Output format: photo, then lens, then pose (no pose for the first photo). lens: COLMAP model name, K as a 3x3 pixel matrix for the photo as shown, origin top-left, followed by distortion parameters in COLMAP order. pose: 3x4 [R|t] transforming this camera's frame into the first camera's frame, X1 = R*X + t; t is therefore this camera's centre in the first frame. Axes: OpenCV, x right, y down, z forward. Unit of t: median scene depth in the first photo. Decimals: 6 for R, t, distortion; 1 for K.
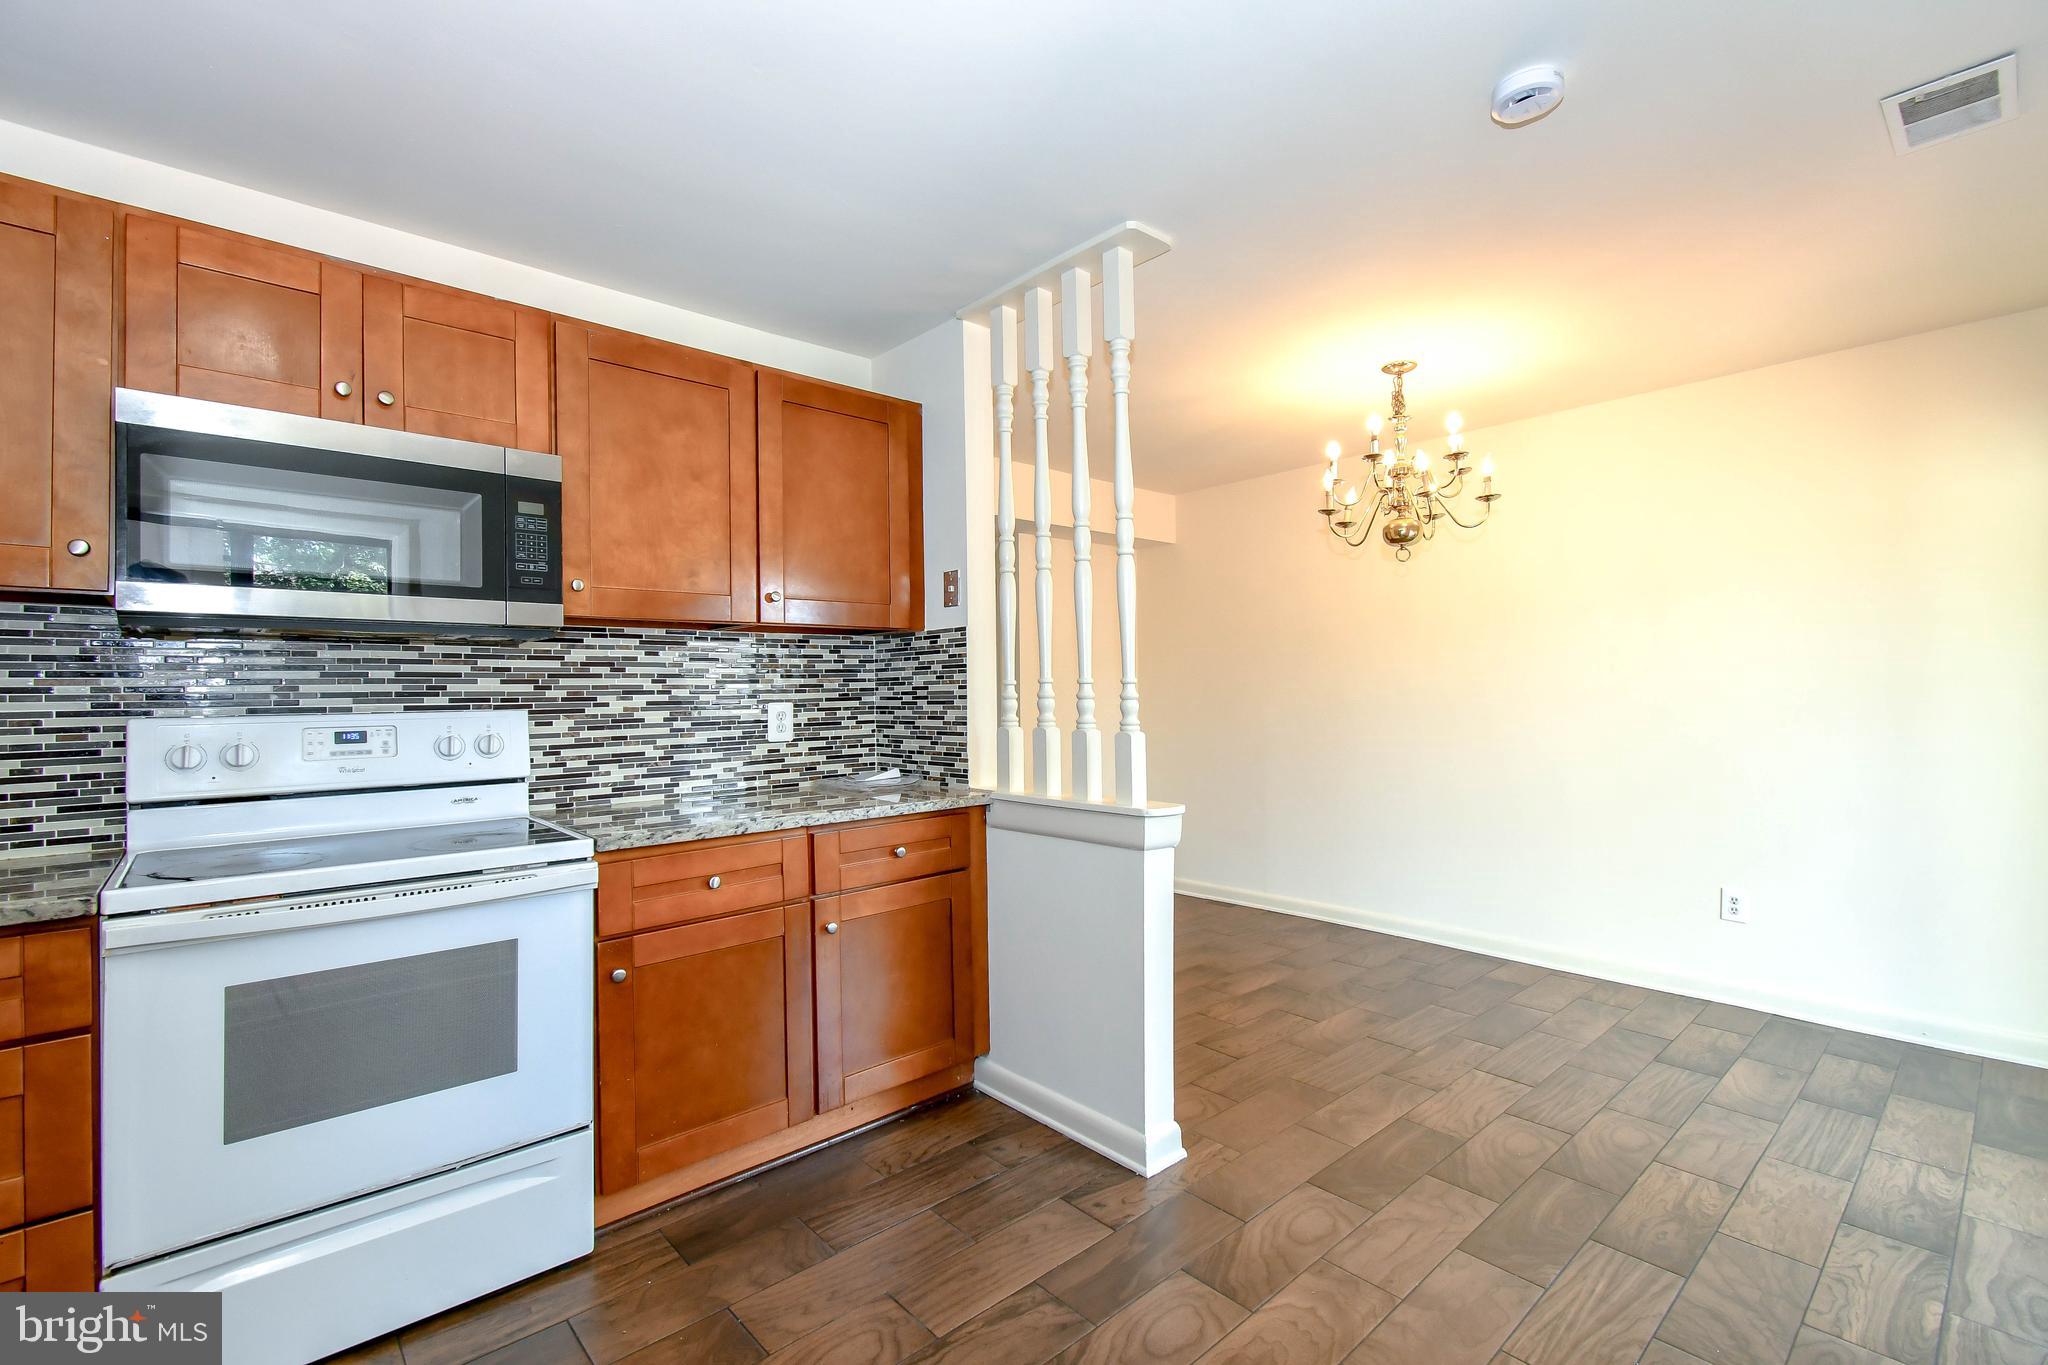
lens RADIAL K [[897.1, 0, 1022.7], [0, 897.1, 683.0], [0, 0, 1]] dist [0.010712, -0.006548]
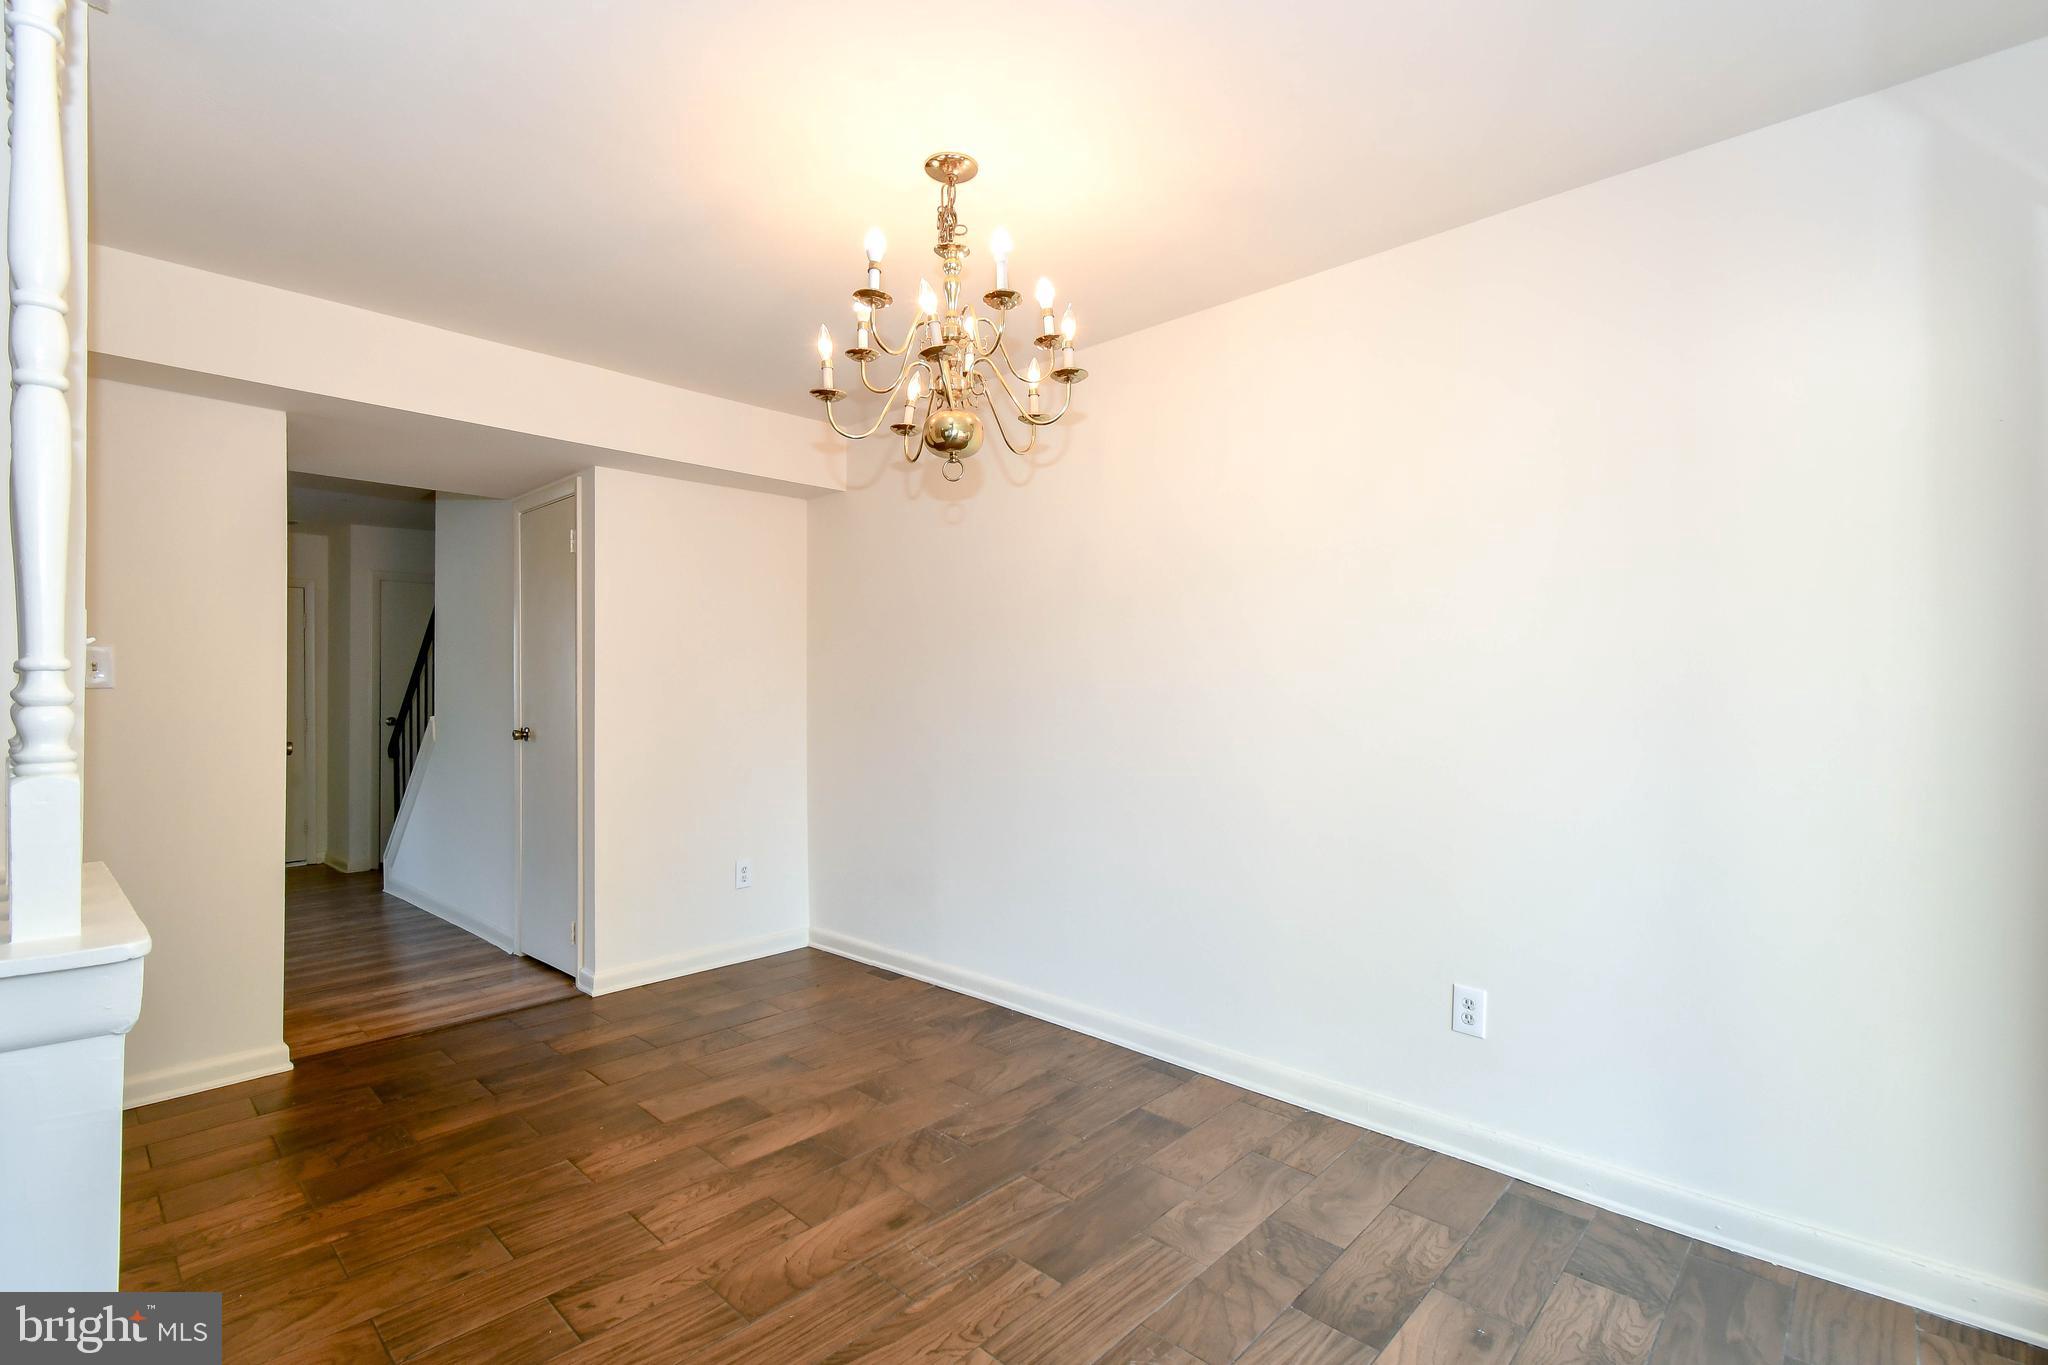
lens RADIAL K [[923.3, 0, 1024.0], [0, 923.3, 682.5], [0, 0, 1]] dist [0.001398, -0.000016]
pose [[0.996225, 0.006356, 0.086576, 0.538408], [-0.006705, 0.999971, 0.003744, 0.001235], [-0.086549, -0.004311, 0.996238, 0.463737]]
